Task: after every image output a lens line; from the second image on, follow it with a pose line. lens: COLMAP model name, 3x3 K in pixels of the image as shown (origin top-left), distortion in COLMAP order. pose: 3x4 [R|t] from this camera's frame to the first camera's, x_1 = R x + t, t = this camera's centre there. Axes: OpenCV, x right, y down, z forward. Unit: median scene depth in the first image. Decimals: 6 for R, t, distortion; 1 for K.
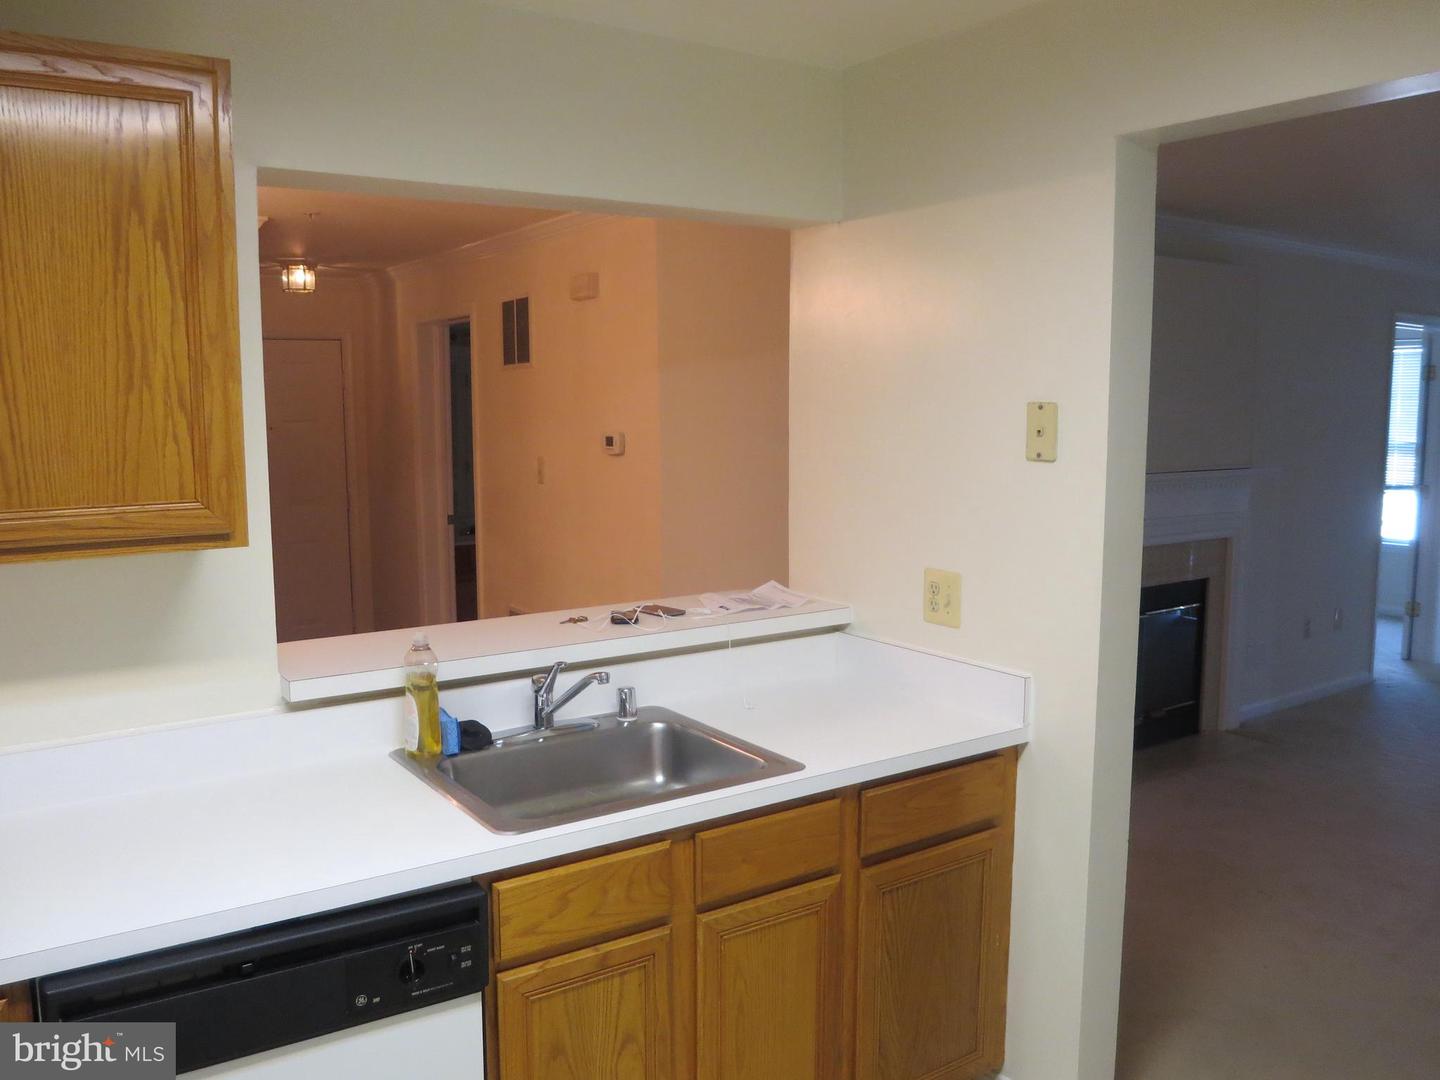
lens RADIAL K [[1173.3, 0, 720.0], [0, 1173.3, 540.0], [0, 0, 1]] dist [-0.067210, 0.007465]
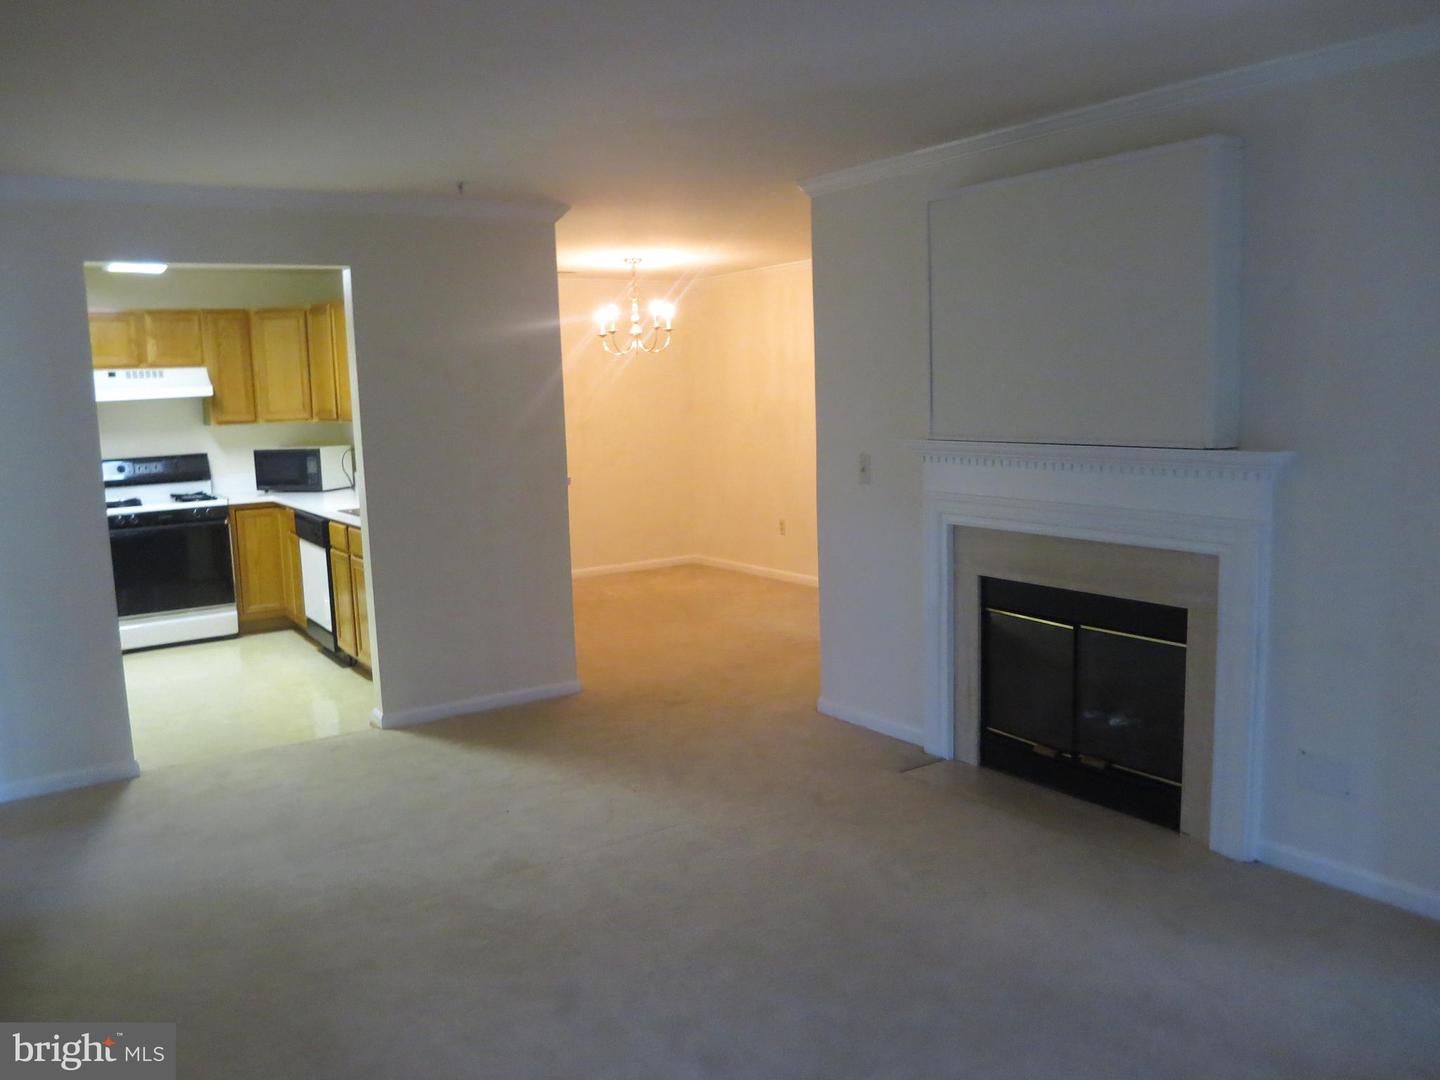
lens RADIAL K [[1173.3, 0, 720.0], [0, 1173.3, 540.0], [0, 0, 1]] dist [-0.067210, 0.007465]
pose [[-0.017858, 0.132387, -0.991037, 3.288969], [-0.087090, 0.987222, 0.133446, -0.220786], [0.996040, 0.088693, -0.006100, 2.199778]]
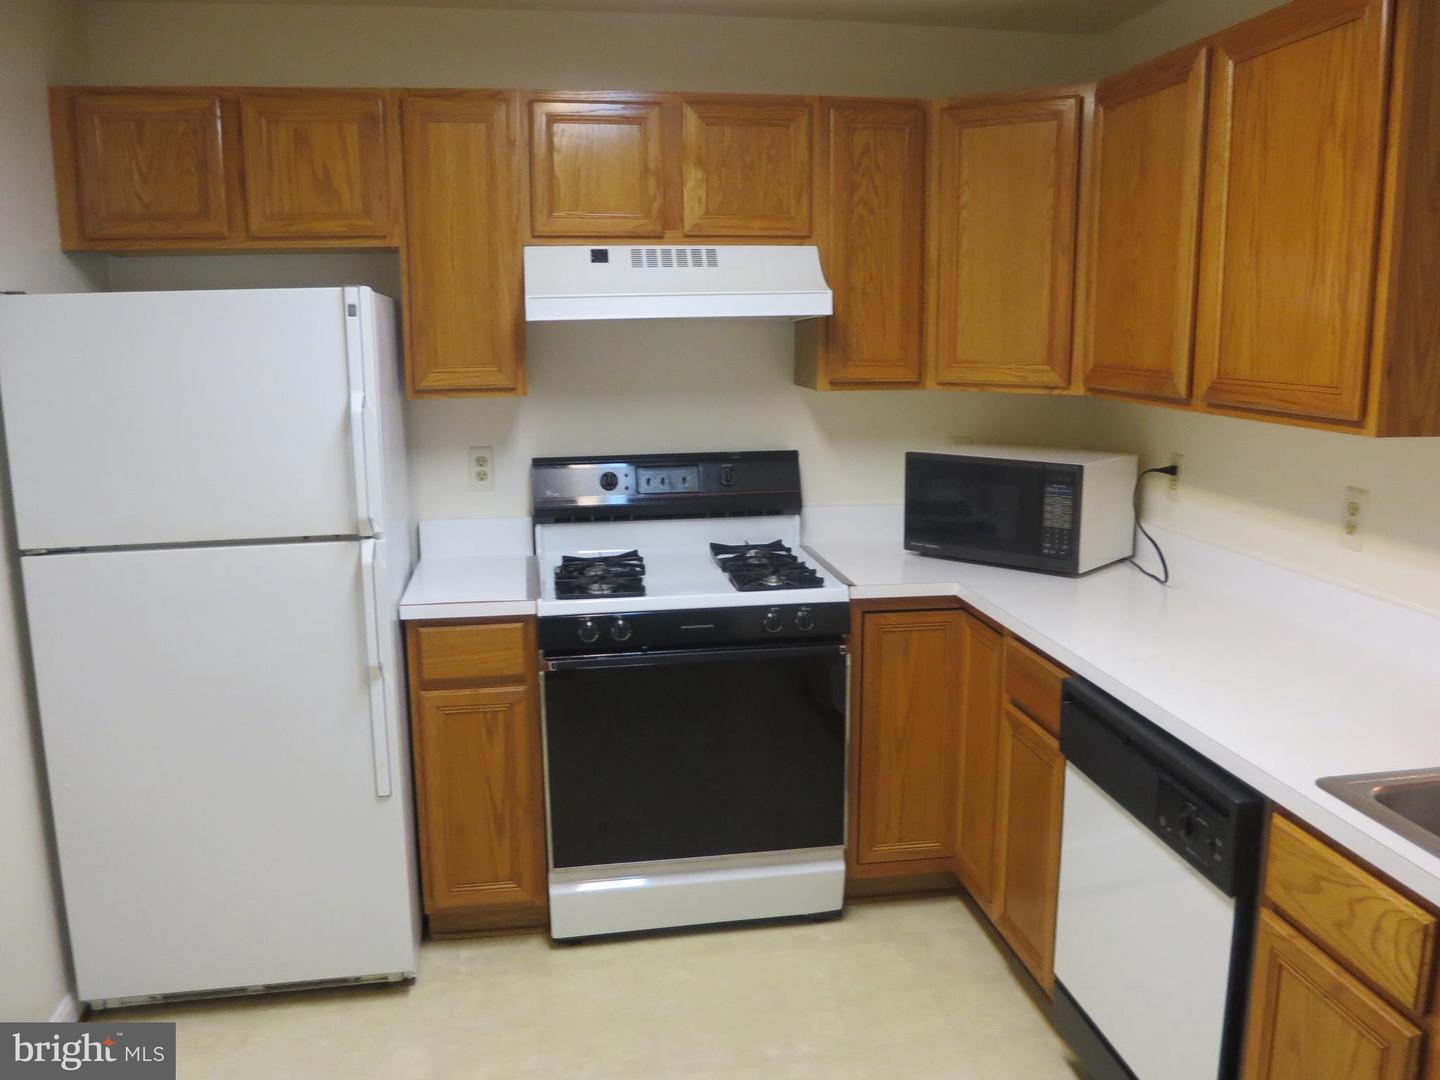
lens RADIAL K [[1173.3, 0, 720.0], [0, 1173.3, 540.0], [0, 0, 1]] dist [-0.067210, 0.007465]
pose [[-0.429544, 0.171150, -0.886679, 0.777099], [-0.100036, 0.966815, 0.235079, -0.089716], [0.897488, 0.189677, -0.398169, 0.920906]]
